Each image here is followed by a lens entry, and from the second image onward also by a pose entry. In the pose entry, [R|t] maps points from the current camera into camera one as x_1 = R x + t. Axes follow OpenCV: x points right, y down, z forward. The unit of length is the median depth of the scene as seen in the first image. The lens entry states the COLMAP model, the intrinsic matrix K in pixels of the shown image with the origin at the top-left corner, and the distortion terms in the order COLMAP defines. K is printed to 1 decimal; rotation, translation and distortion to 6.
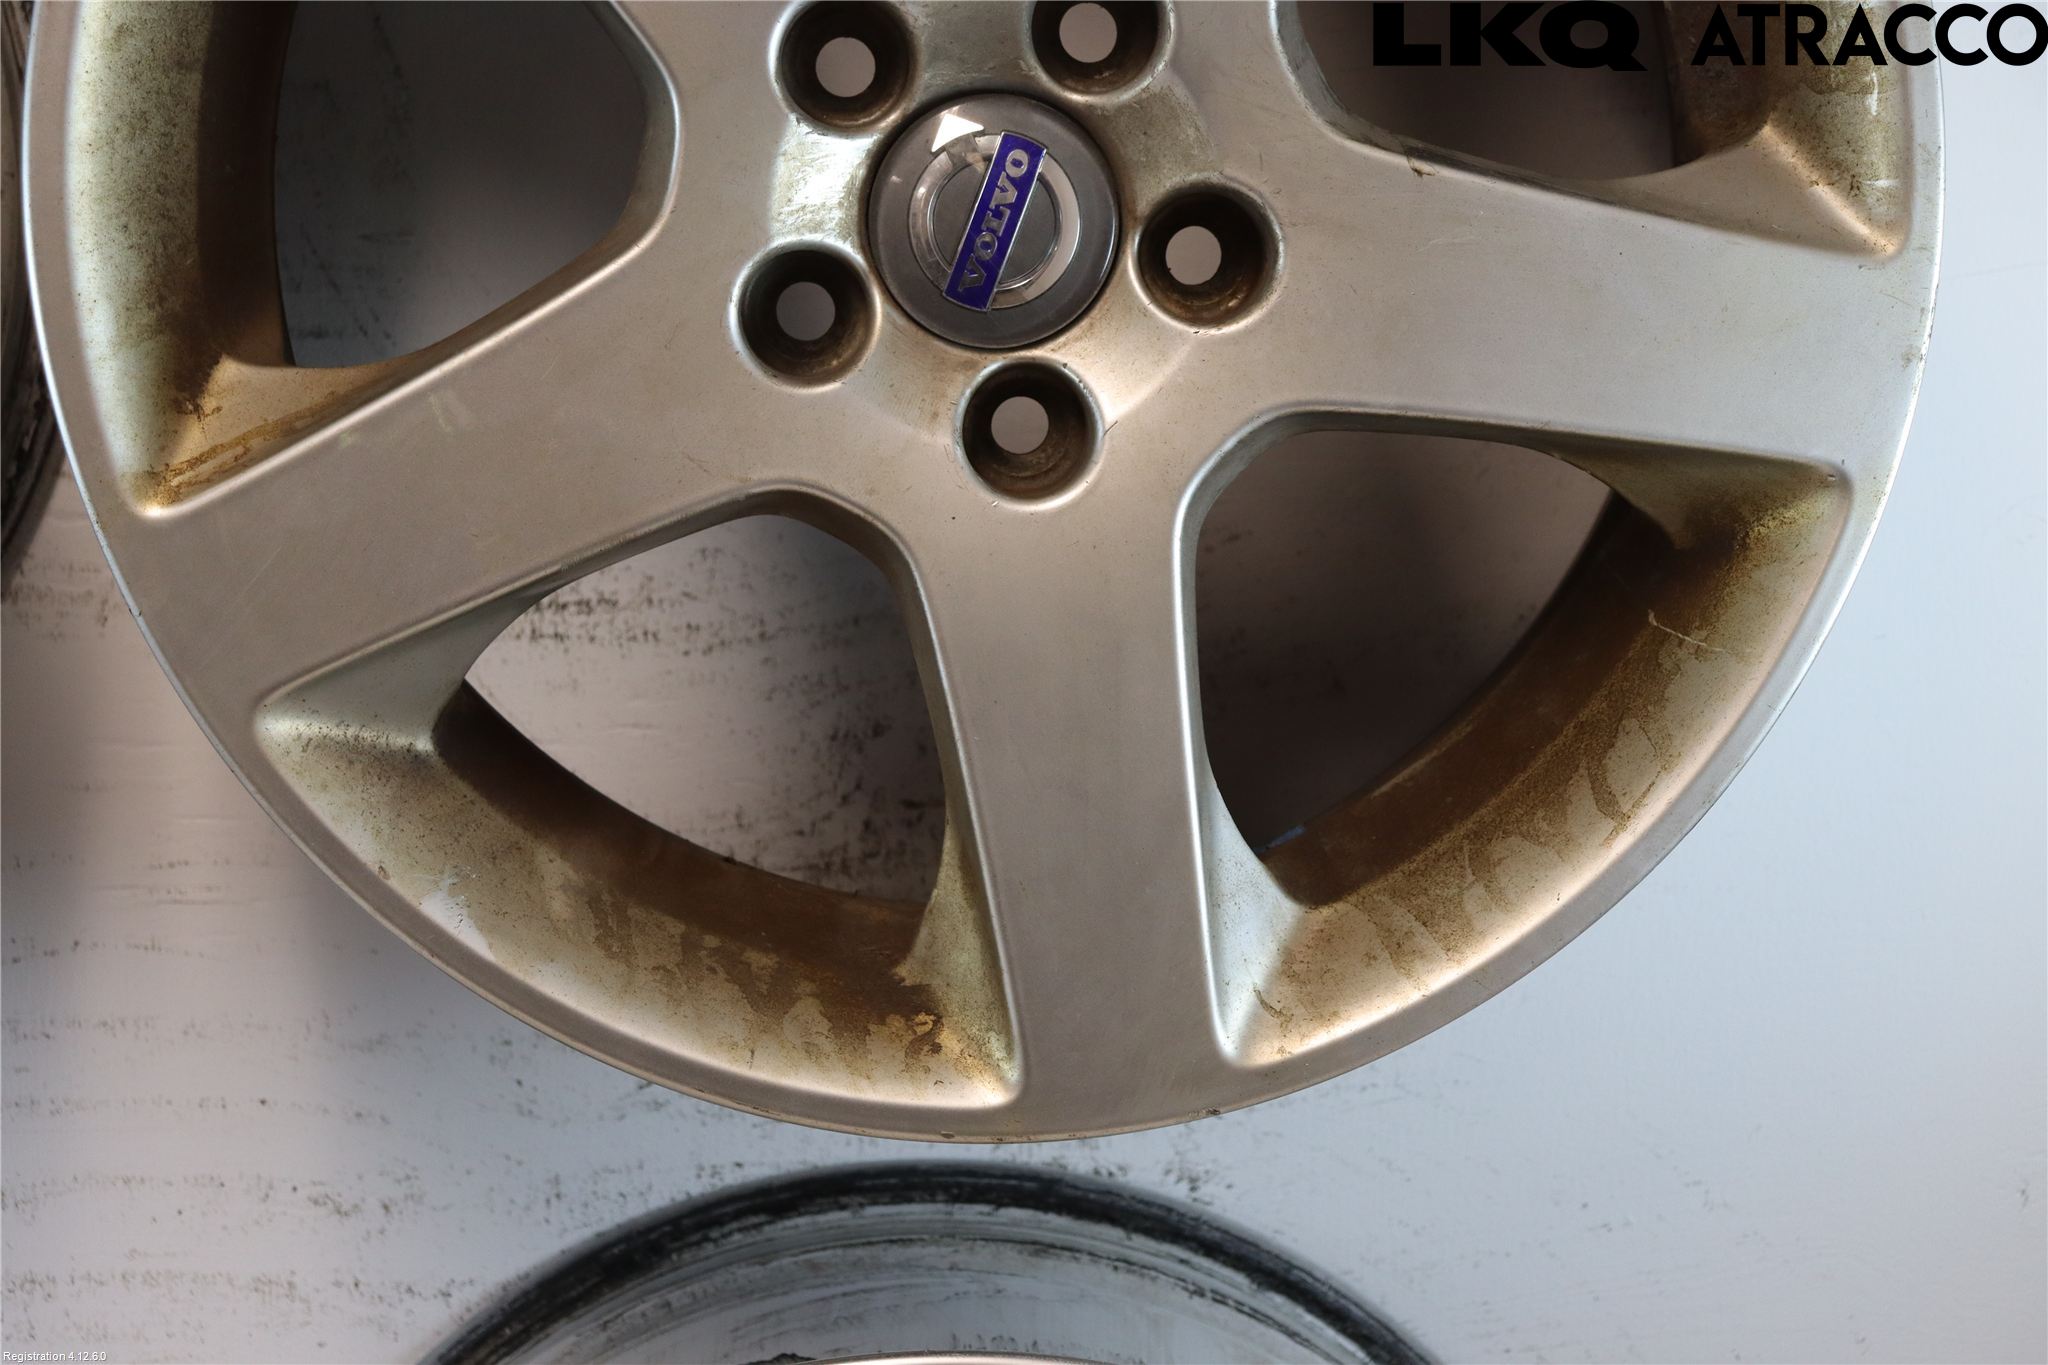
lens RADIAL K [[3848.0, 0, 1051.5], [0, 3848.0, 734.7], [0, 0, 1]] dist [0.192589, 0.000000]
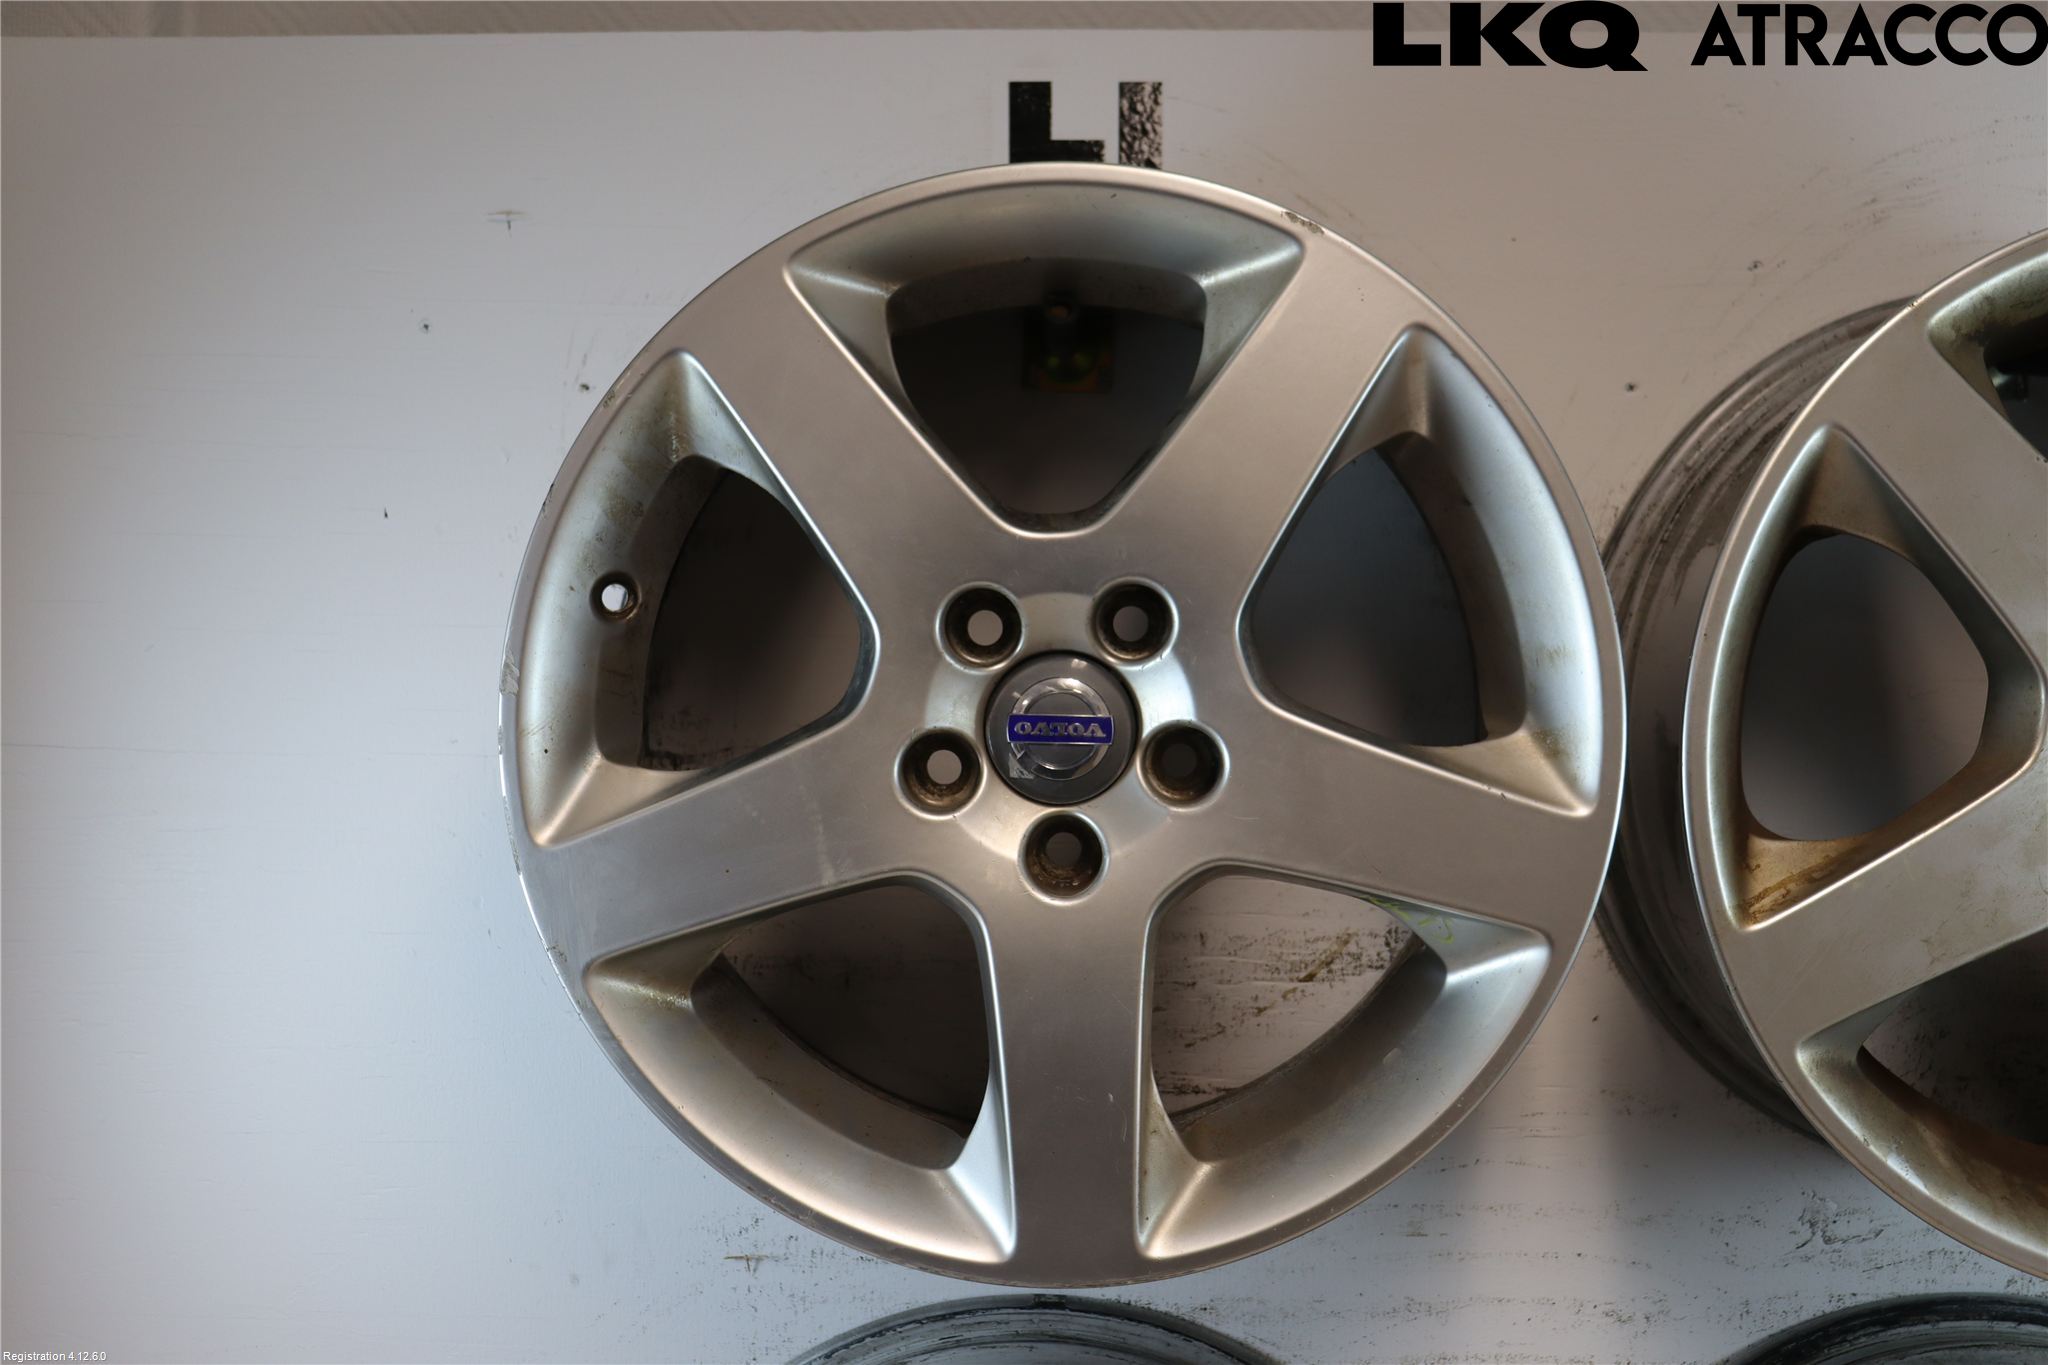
lens RADIAL K [[2171.0, 0, 1037.1], [0, 2171.0, 698.9], [0, 0, 1]] dist [-0.068730, 0.000000]
pose [[0.997728, -0.001454, -0.067361, -0.373517], [-0.006317, 0.993346, -0.114993, -0.036709], [0.067079, 0.115157, 0.991080, 0.026726]]
